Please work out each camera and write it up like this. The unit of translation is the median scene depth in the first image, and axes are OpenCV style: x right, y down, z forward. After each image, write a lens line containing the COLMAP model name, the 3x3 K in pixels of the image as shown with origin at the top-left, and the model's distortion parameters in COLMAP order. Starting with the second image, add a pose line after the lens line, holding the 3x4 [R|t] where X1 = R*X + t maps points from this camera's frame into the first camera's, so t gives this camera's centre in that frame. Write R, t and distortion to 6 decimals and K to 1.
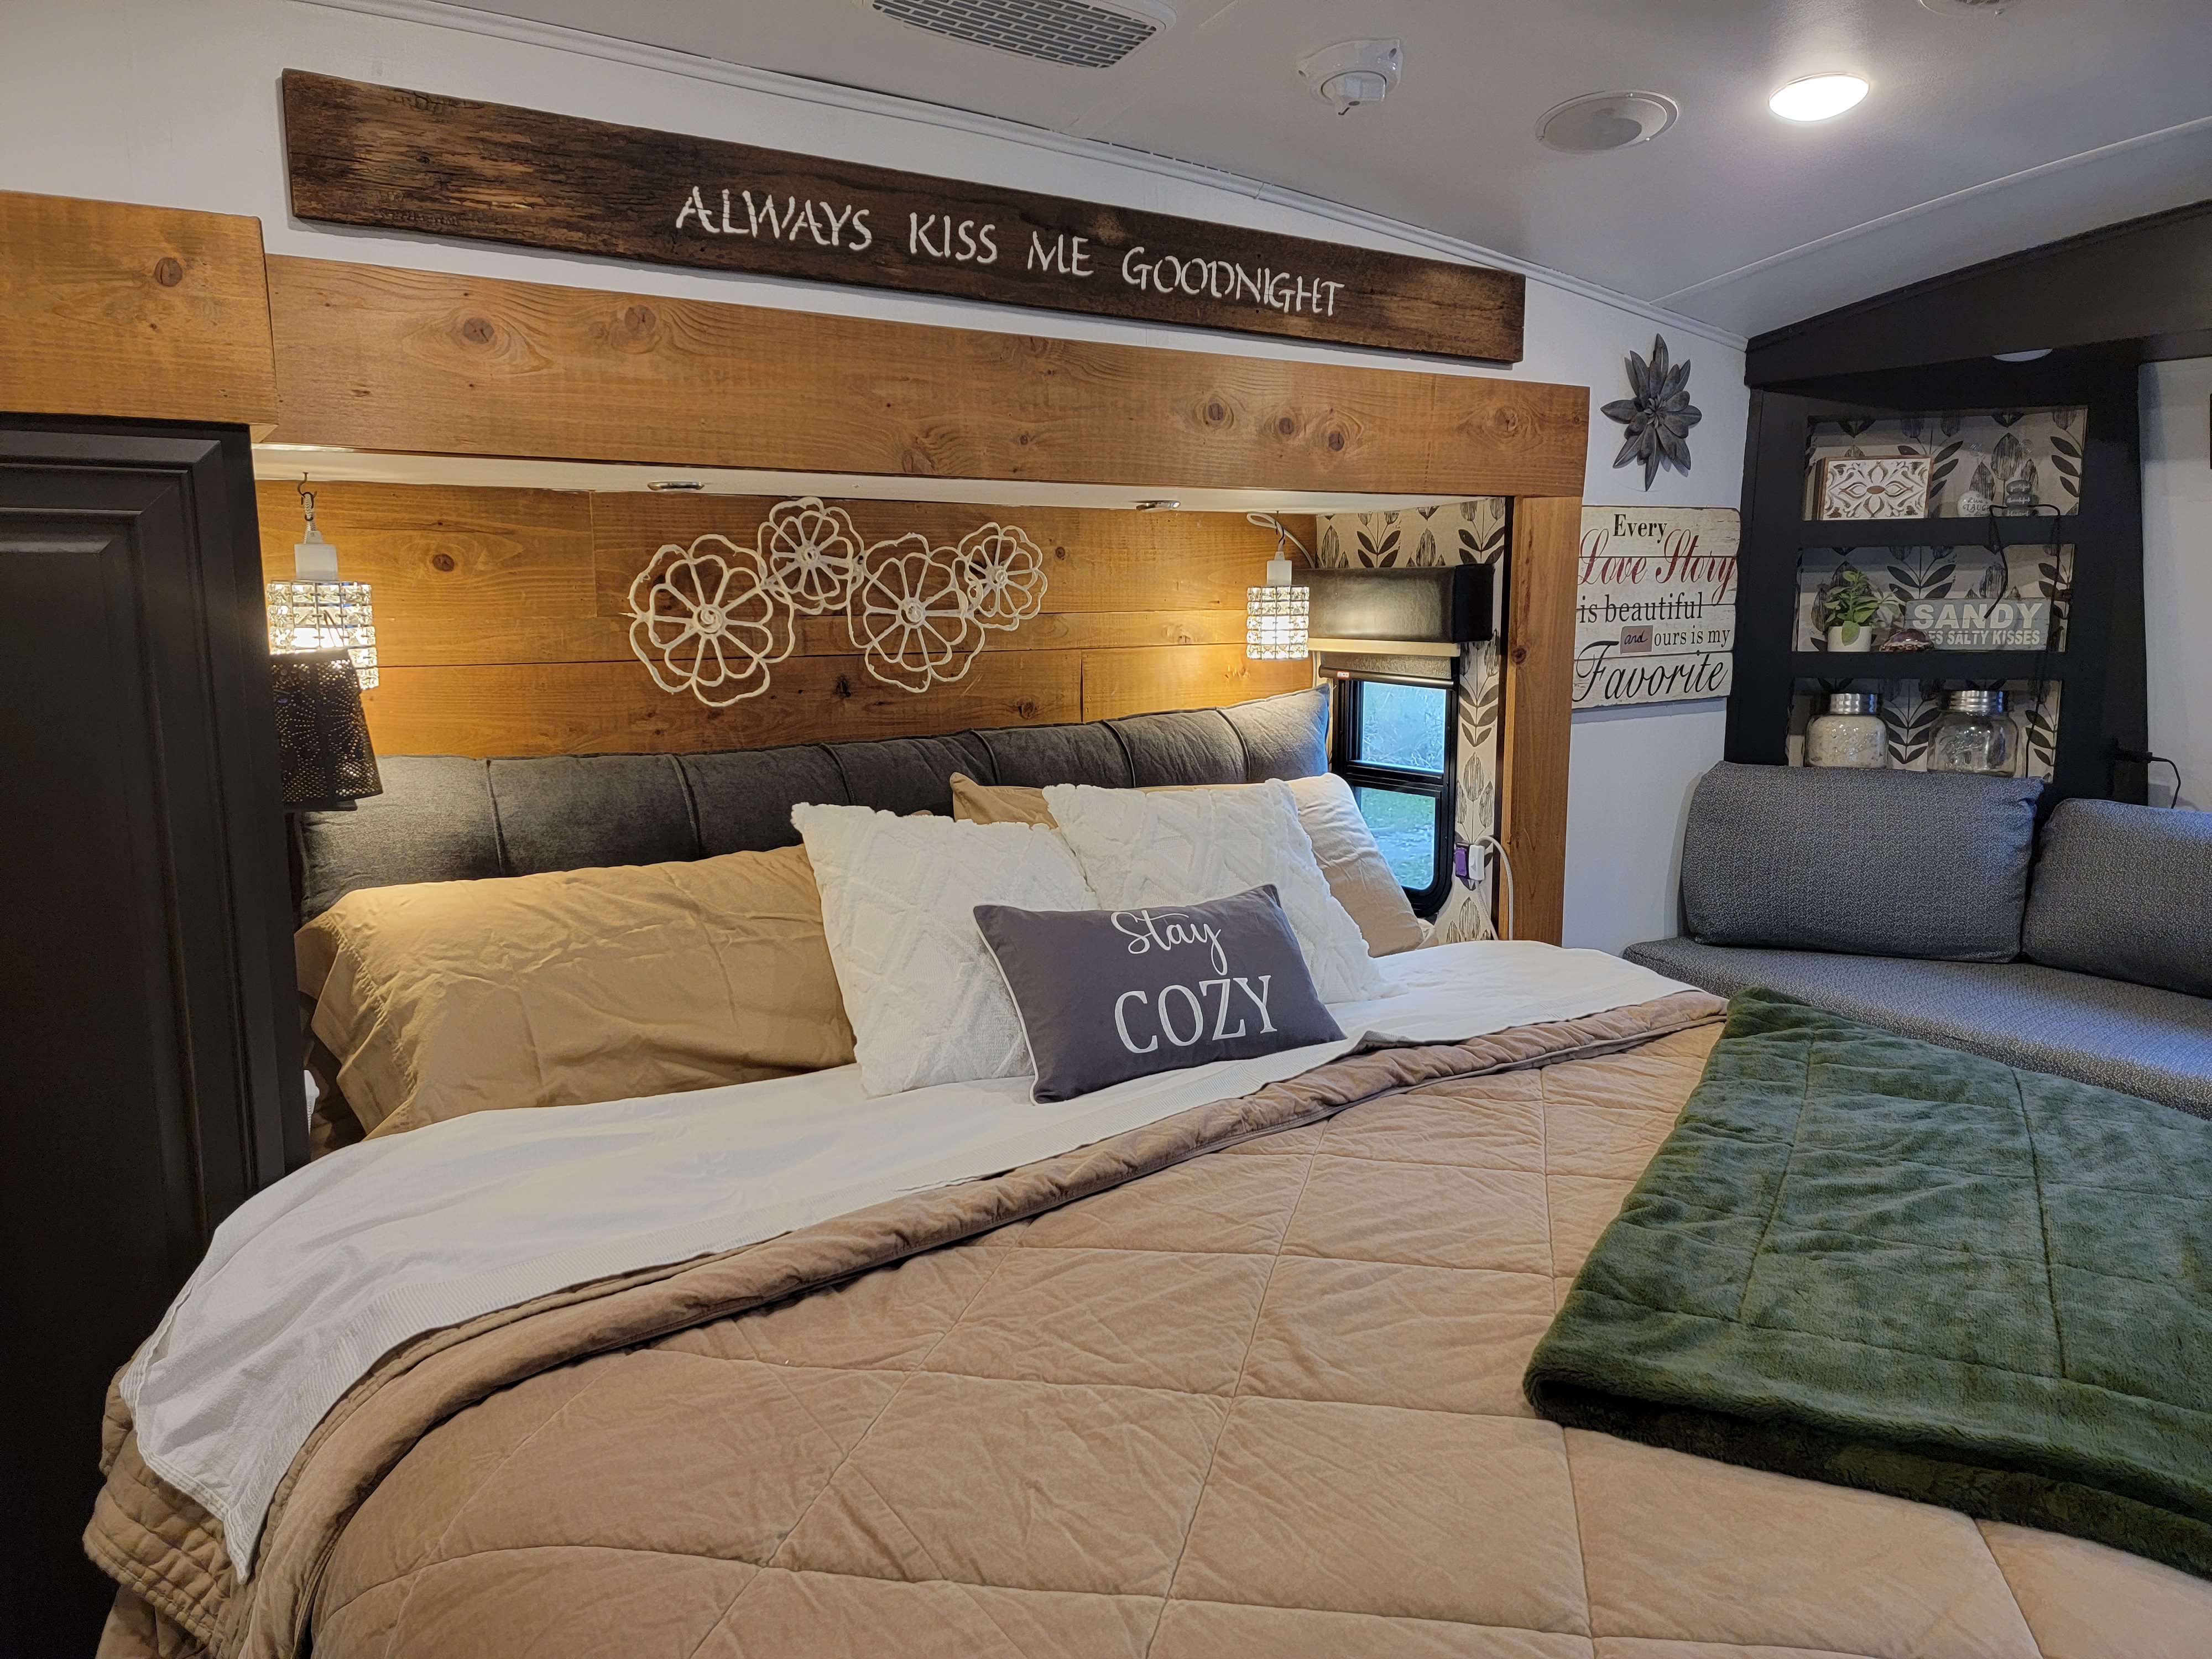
lens RADIAL K [[1502.3, 0, 1096.4], [0, 1502.3, 834.7], [0, 0, 1]] dist [0.034279, -0.019071]
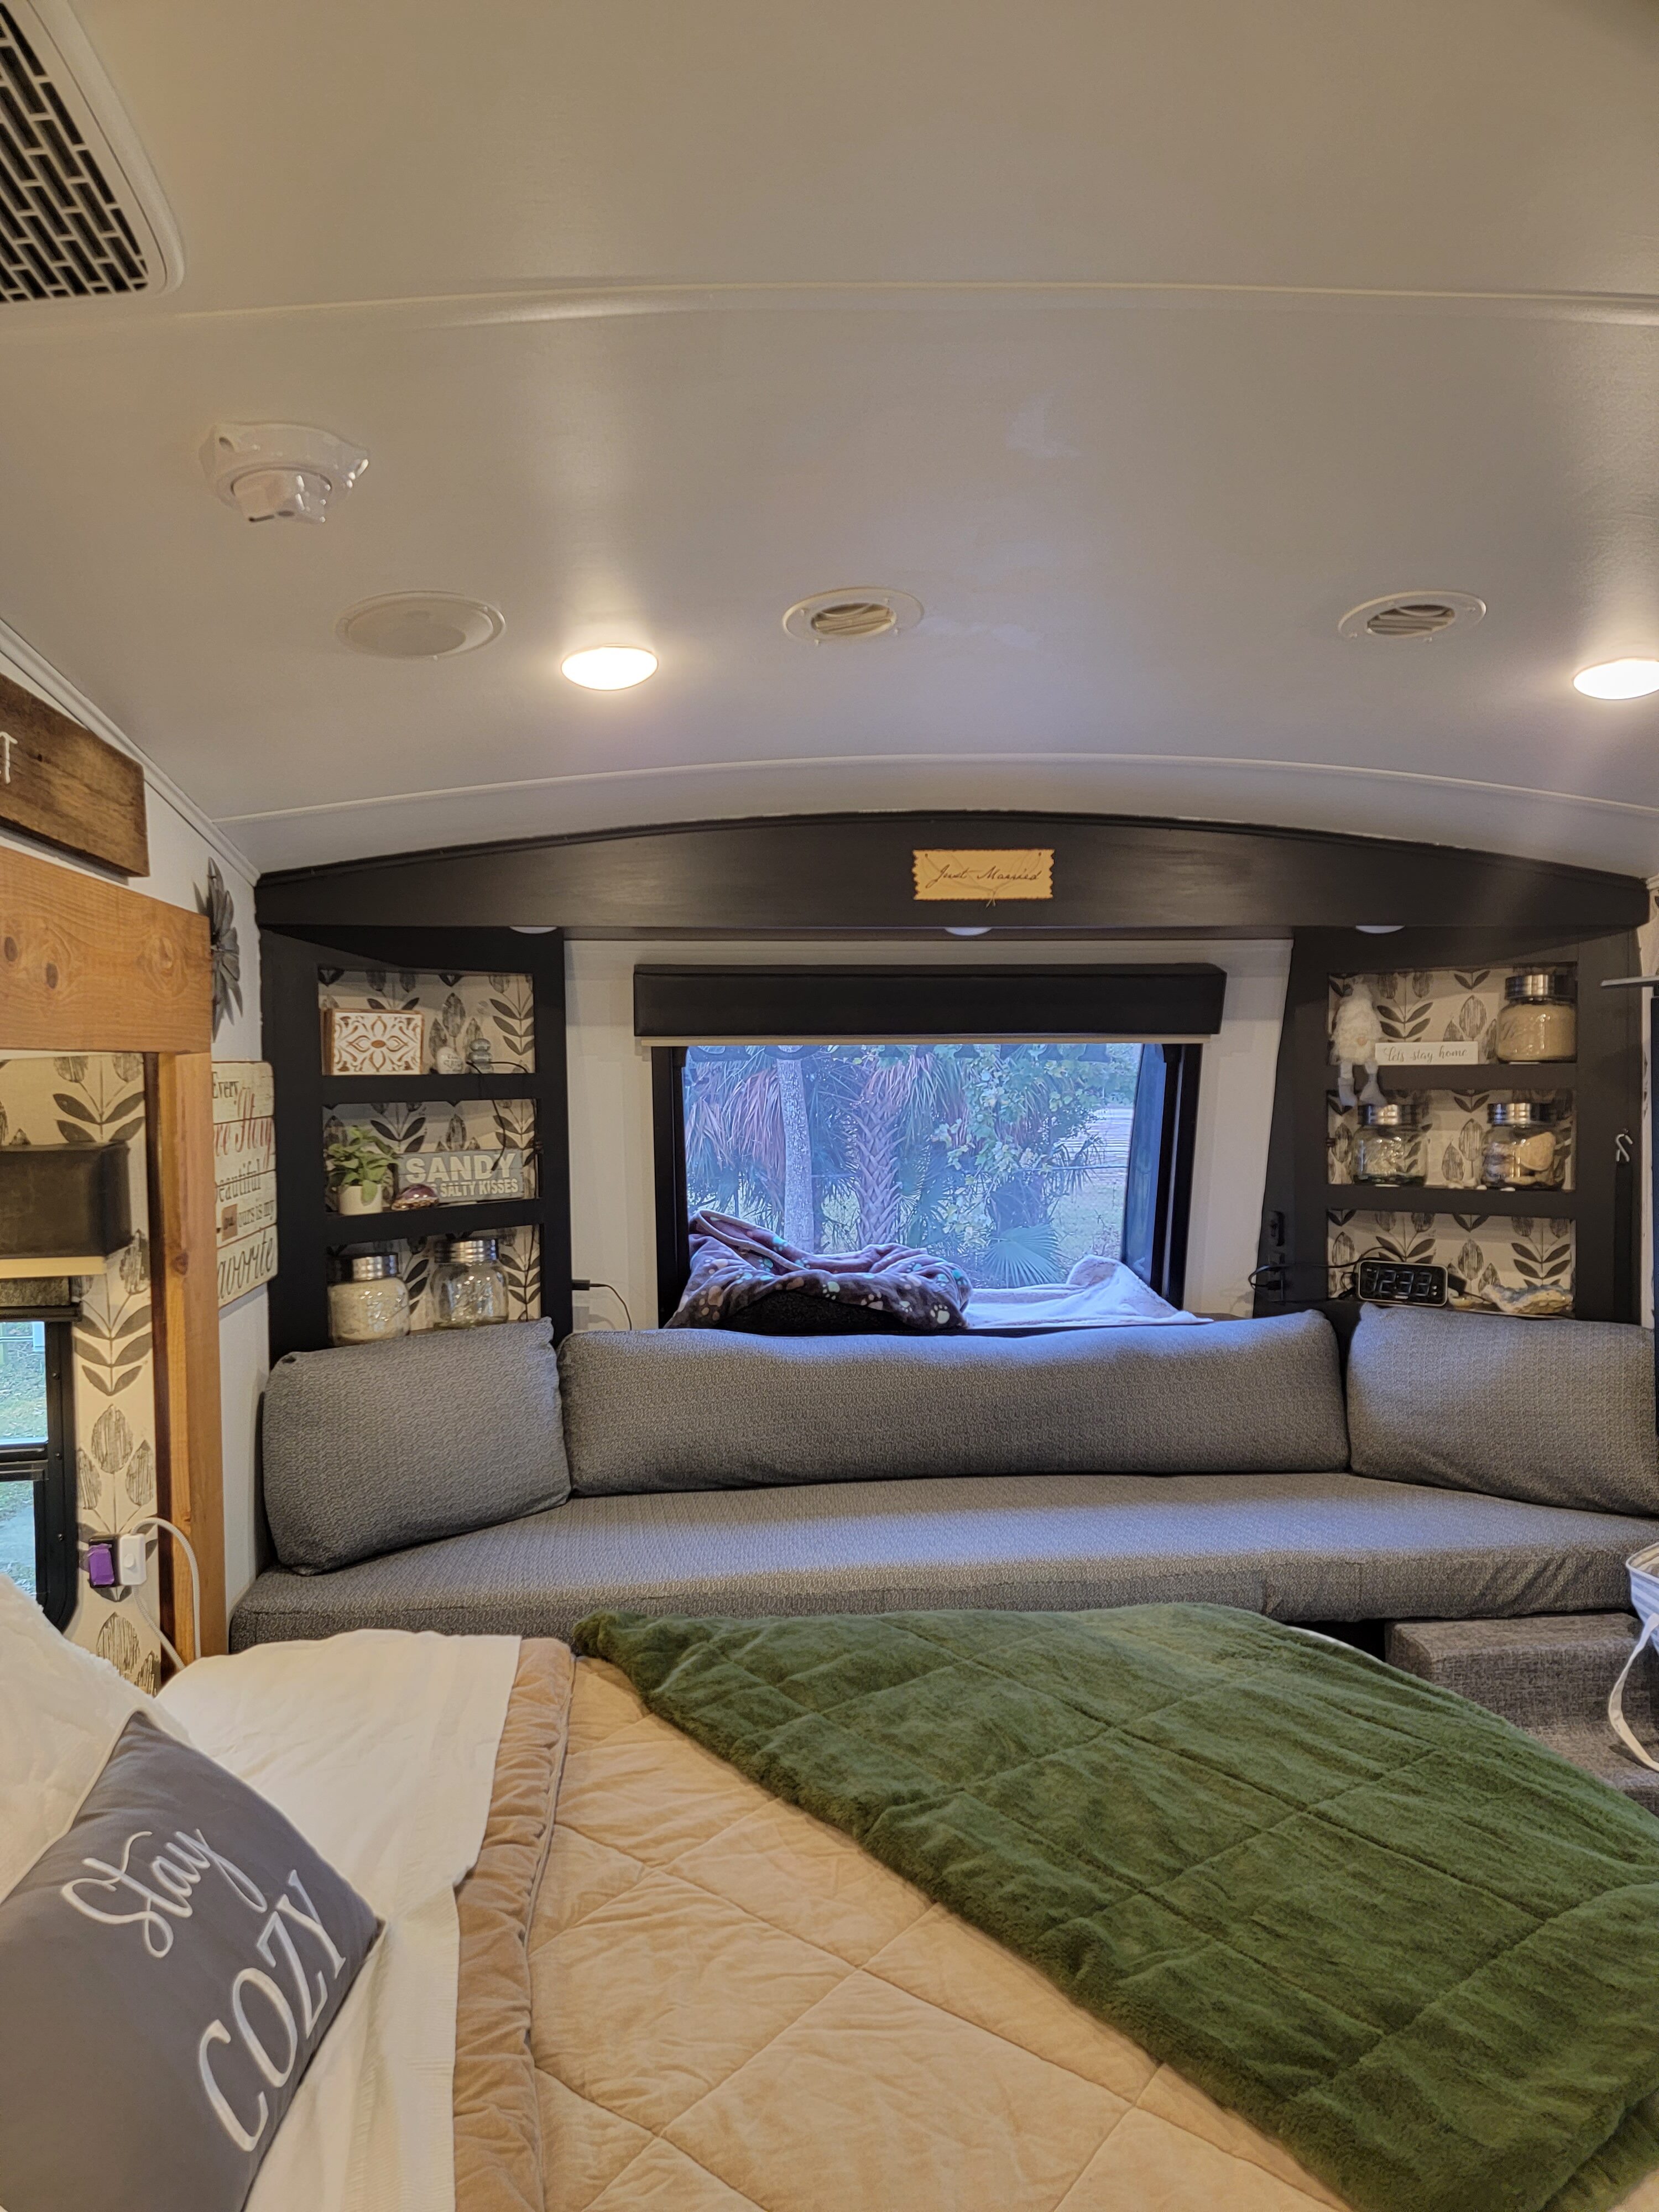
lens RADIAL K [[1502.3, 0, 830.1], [0, 1502.3, 1119.2], [0, 0, 1]] dist [0.034279, -0.019071]
pose [[0.441841, -0.028970, 0.896626, -0.221968], [0.158061, 0.986356, -0.046020, -0.095501], [-0.883059, 0.162055, 0.440391, 0.350669]]
